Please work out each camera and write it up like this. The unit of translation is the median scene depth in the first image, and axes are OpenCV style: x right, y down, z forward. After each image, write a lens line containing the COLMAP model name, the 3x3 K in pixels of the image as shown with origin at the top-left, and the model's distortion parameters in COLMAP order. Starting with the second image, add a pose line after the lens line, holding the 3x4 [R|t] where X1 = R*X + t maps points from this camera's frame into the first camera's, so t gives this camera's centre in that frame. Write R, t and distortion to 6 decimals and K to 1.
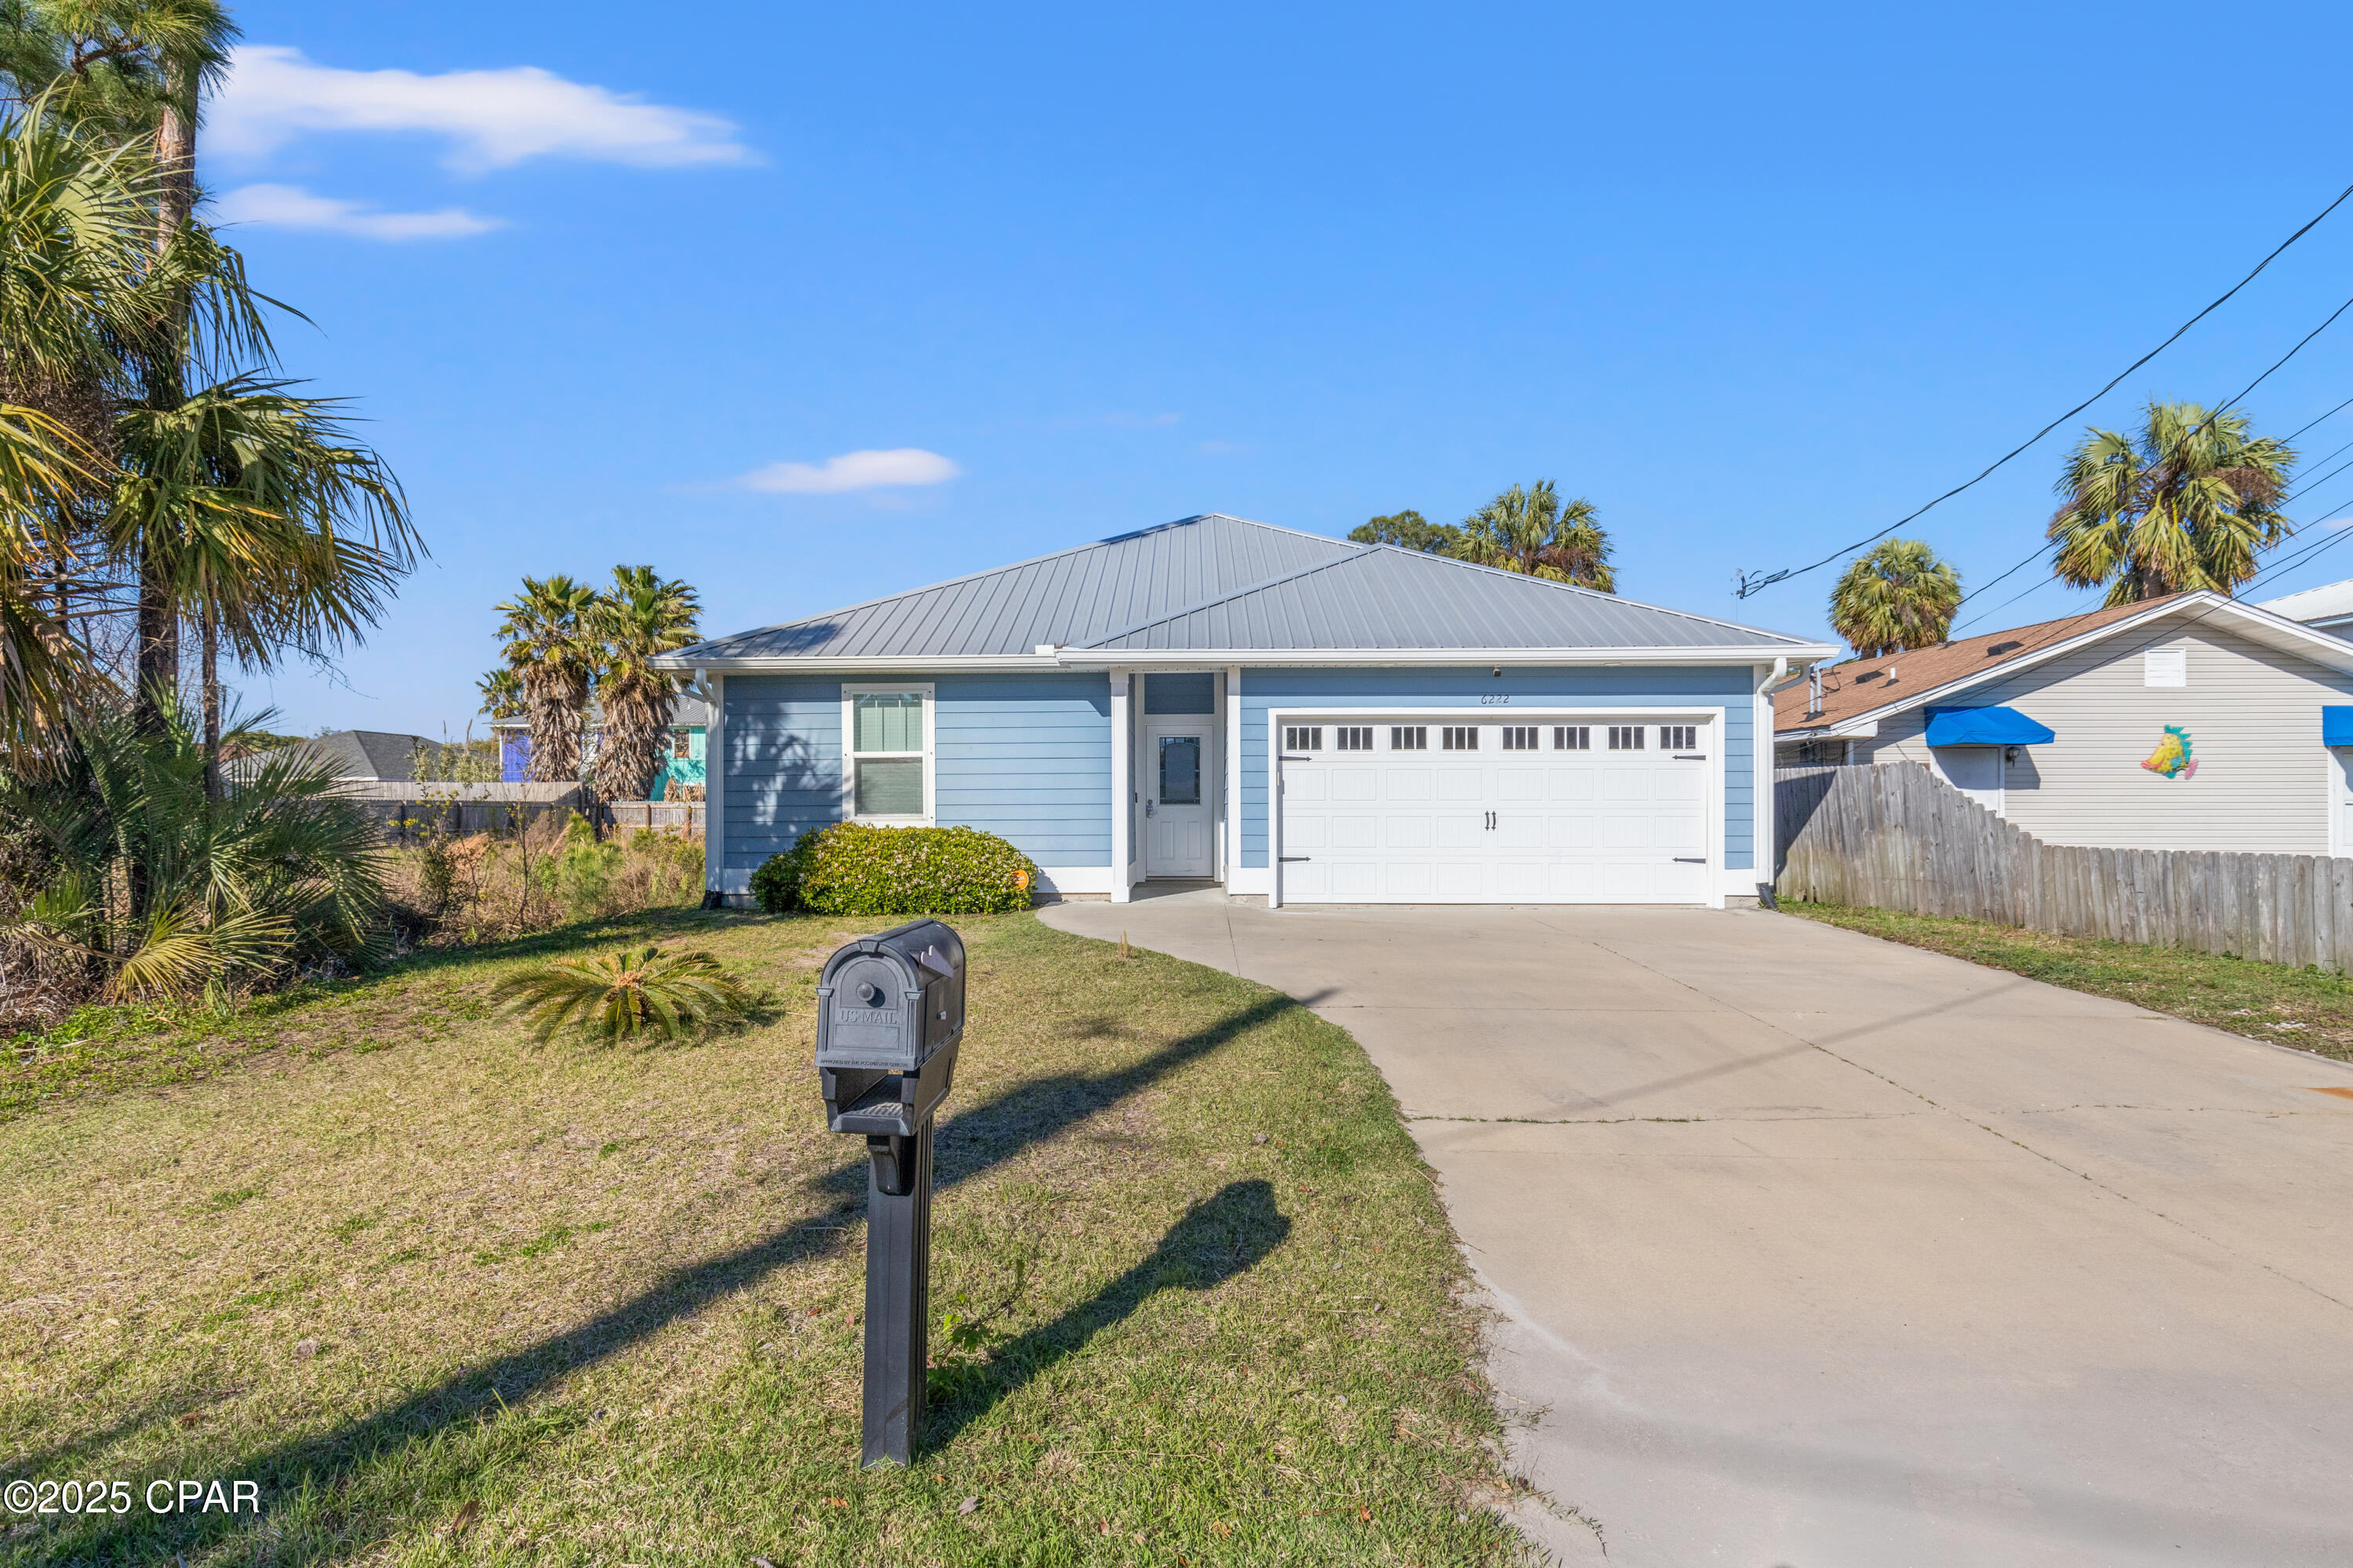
lens RADIAL K [[1224.5, 0, 1176.5], [0, 1224.5, 784.0], [0, 0, 1]] dist [-0.000022, 0.000341]
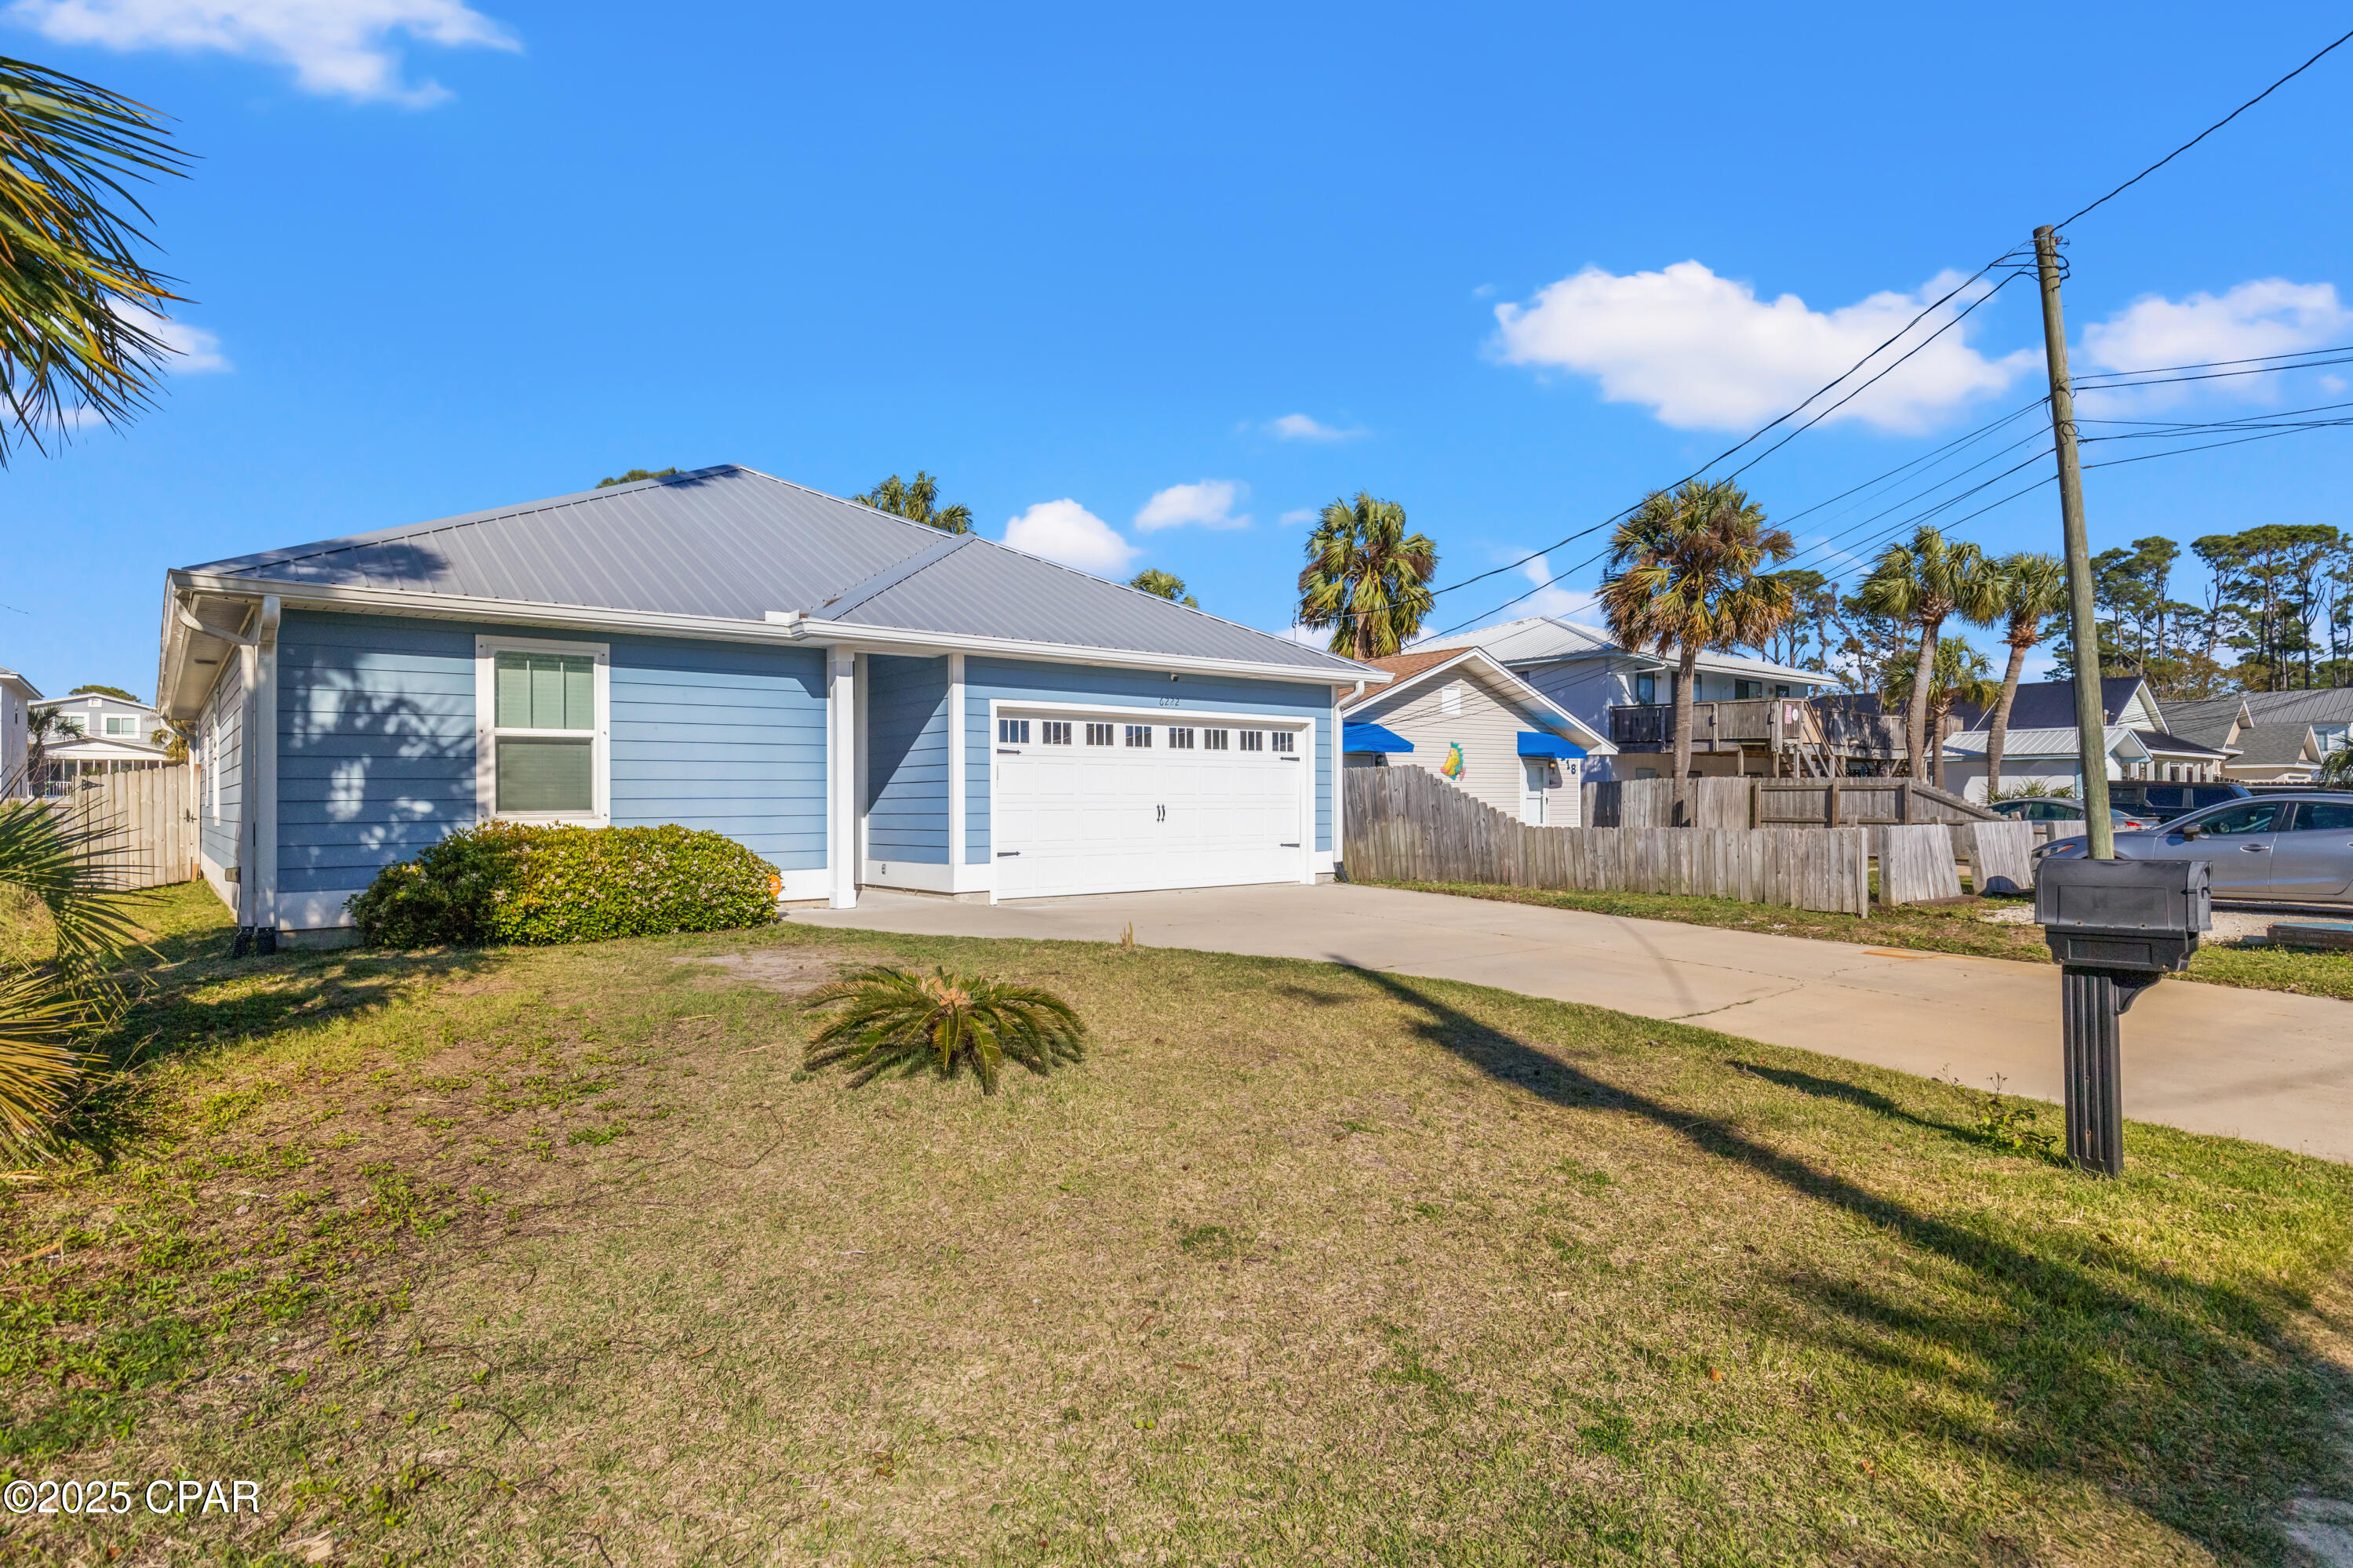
lens RADIAL K [[1375.9, 0, 1176.5], [0, 1375.9, 784.0], [0, 0, 1]] dist [0.001419, 0.000667]
pose [[0.715243, 0.007465, 0.698836, -0.578513], [-0.009784, 0.999952, -0.000667, 0.004791], [-0.698807, -0.006361, 0.715282, 0.116851]]
